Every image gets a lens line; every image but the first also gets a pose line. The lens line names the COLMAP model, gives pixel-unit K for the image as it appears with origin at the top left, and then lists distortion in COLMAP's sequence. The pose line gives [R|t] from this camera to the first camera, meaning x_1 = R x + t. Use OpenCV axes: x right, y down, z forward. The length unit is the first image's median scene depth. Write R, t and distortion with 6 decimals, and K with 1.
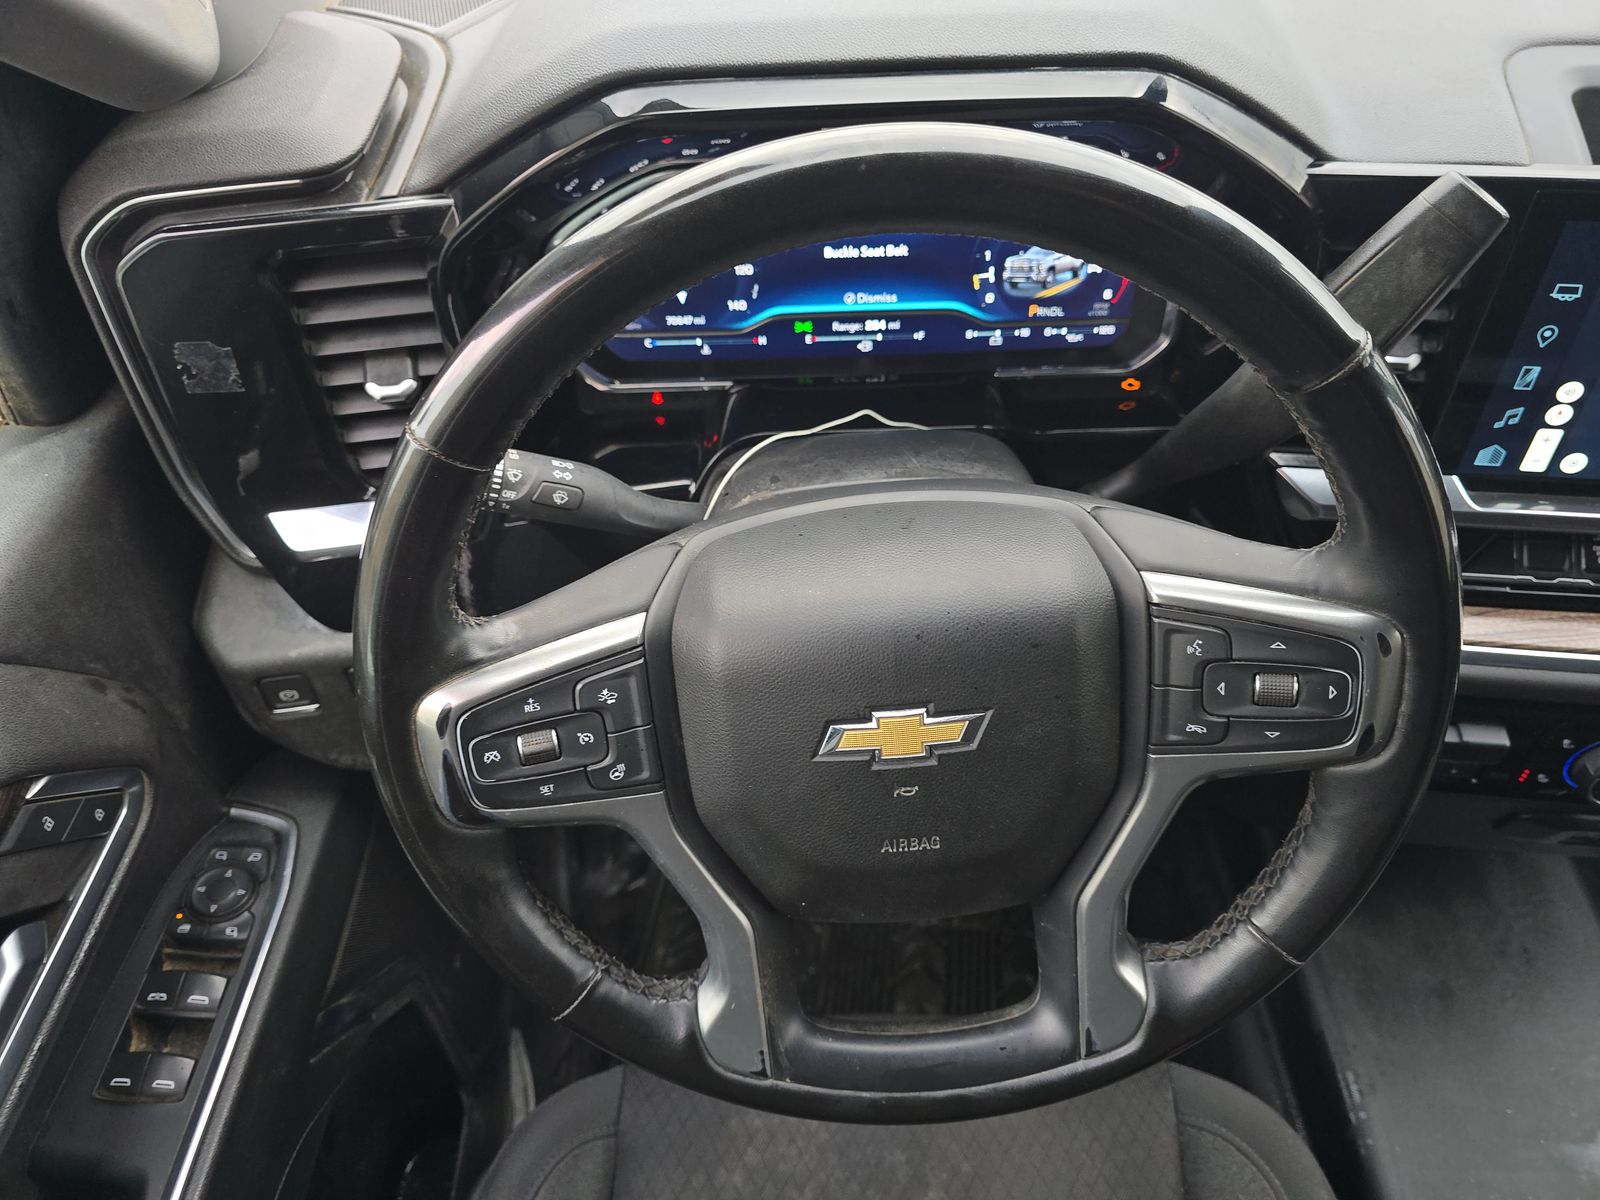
lens RADIAL K [[1111.6, 0, 797.5], [0, 1111.6, 608.5], [0, 0, 1]] dist [0.026447, -0.053610]
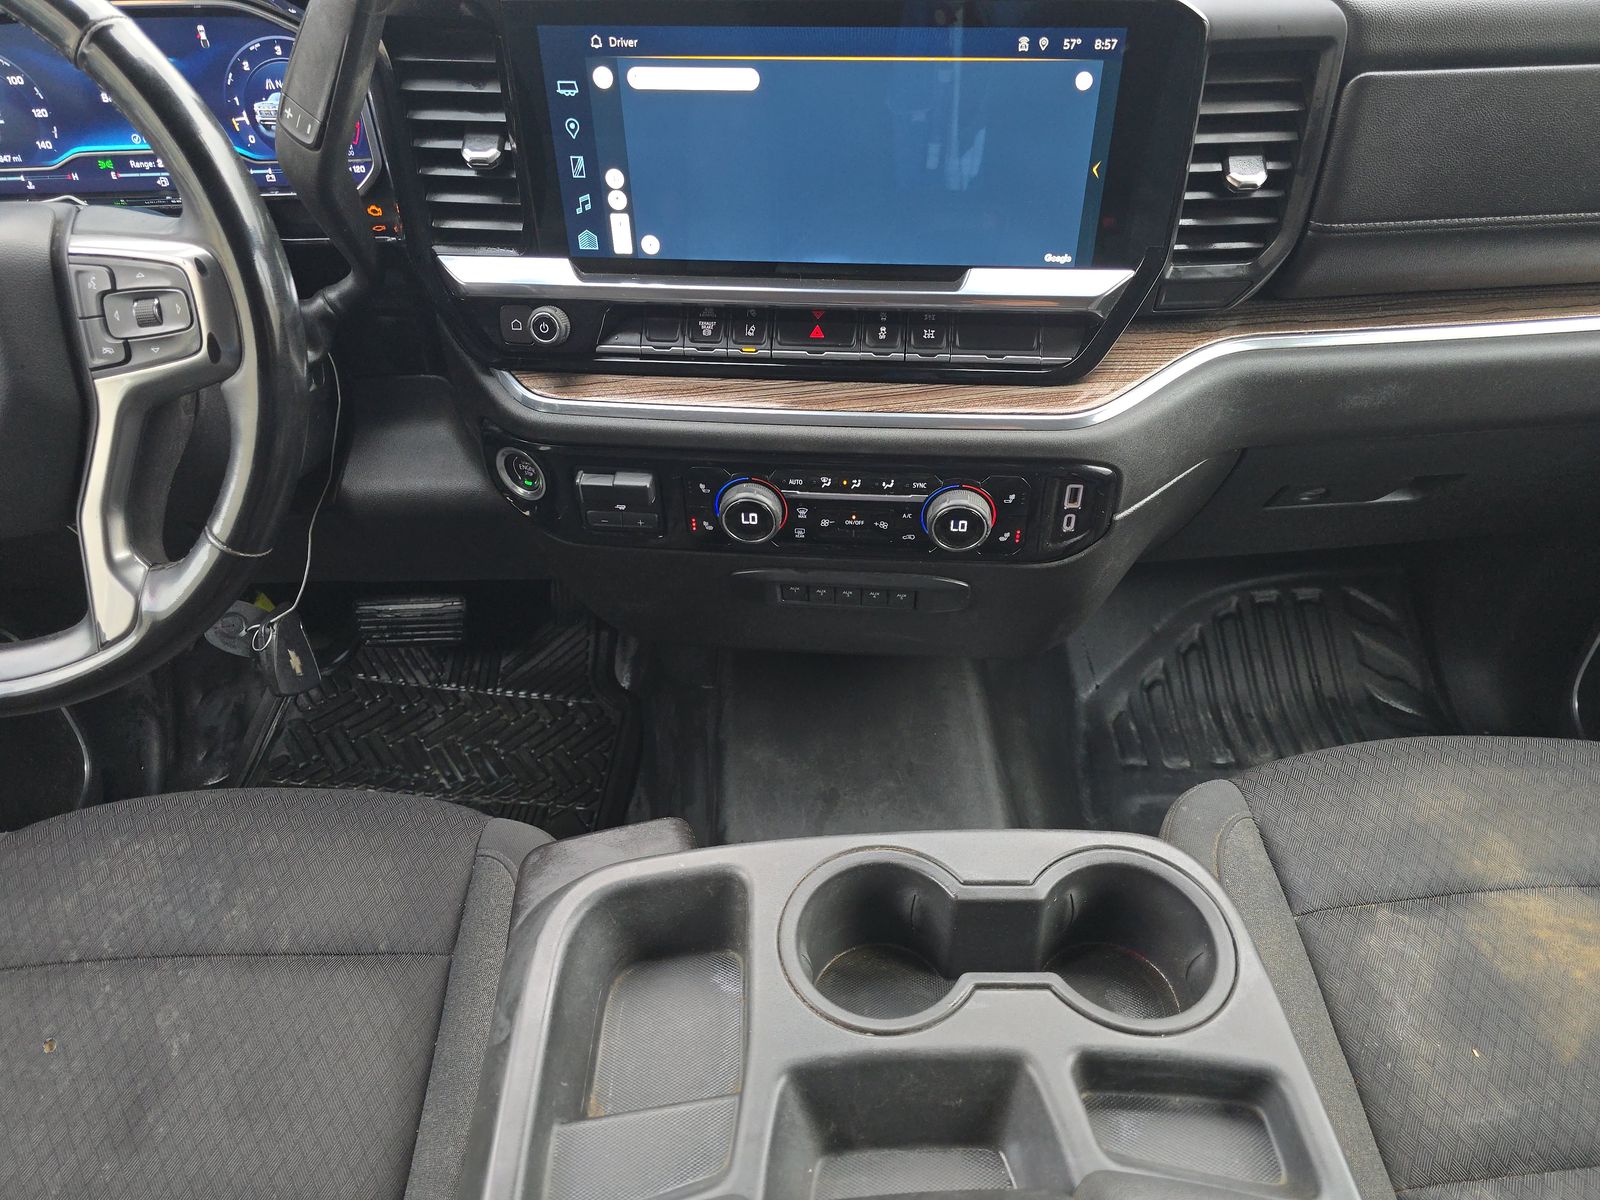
lens RADIAL K [[1090.8, 0, 800.0], [0, 1090.8, 600.0], [0, 0, 1]] dist [0.002821, -0.020286]
pose [[0.998548, -0.008095, 0.053253, 0.702945], [0.011893, 0.997378, -0.071391, 0.318207], [-0.052536, 0.071921, 0.996026, -0.186809]]
